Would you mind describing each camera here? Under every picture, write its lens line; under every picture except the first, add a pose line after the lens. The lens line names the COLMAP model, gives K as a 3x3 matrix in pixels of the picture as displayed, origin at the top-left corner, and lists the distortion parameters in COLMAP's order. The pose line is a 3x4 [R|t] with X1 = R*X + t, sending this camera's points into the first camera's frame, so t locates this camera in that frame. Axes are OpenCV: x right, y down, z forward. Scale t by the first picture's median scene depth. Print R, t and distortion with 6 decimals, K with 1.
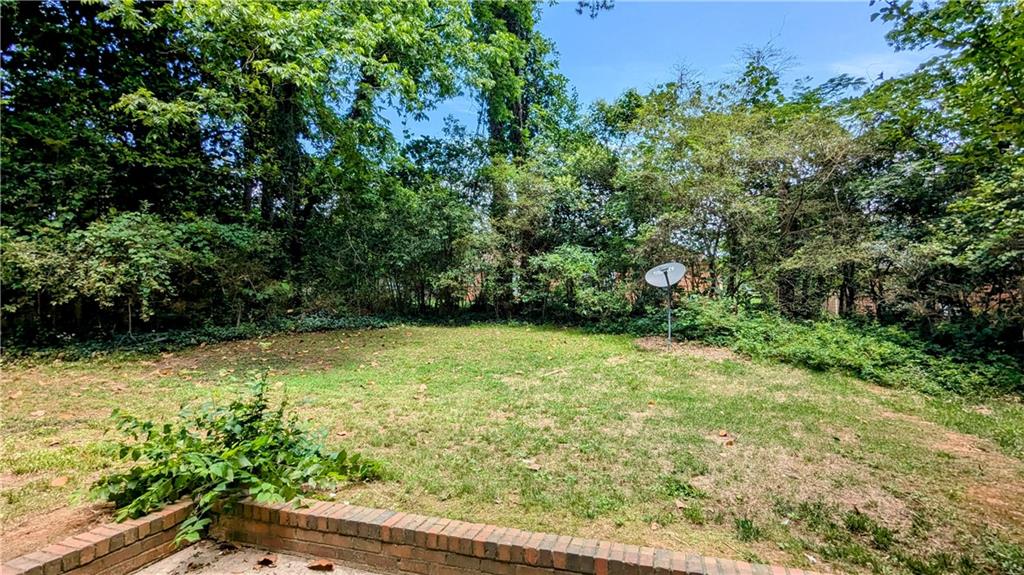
lens RADIAL K [[482.5, 0, 517.3], [0, 482.5, 286.3], [0, 0, 1]] dist [0.000515, -0.002542]
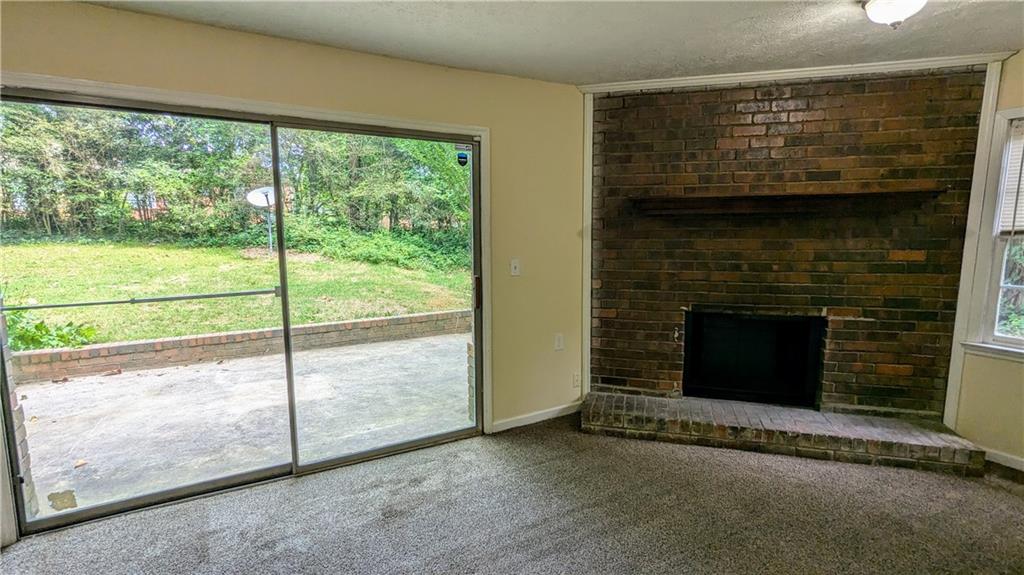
lens RADIAL K [[482.5, 0, 514.8], [0, 482.5, 290.5], [0, 0, 1]] dist [0.000515, -0.002542]
pose [[0.674116, -0.097656, 0.732142, -0.196369], [-0.032197, 0.986394, 0.161214, -0.006686], [-0.737924, -0.132249, 0.661799, -0.332144]]
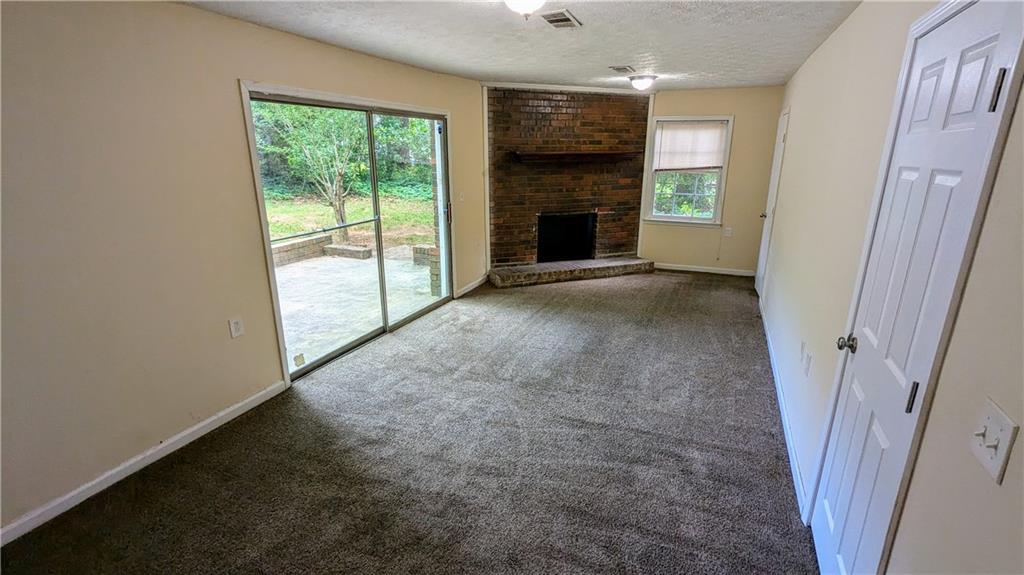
lens RADIAL K [[482.5, 0, 518.4], [0, 482.5, 295.0], [0, 0, 1]] dist [0.000515, -0.002542]
pose [[0.091801, -0.291629, 0.952116, -0.509281], [-0.049857, 0.953608, 0.296893, -0.028799], [-0.994528, -0.074725, 0.073002, -0.220221]]
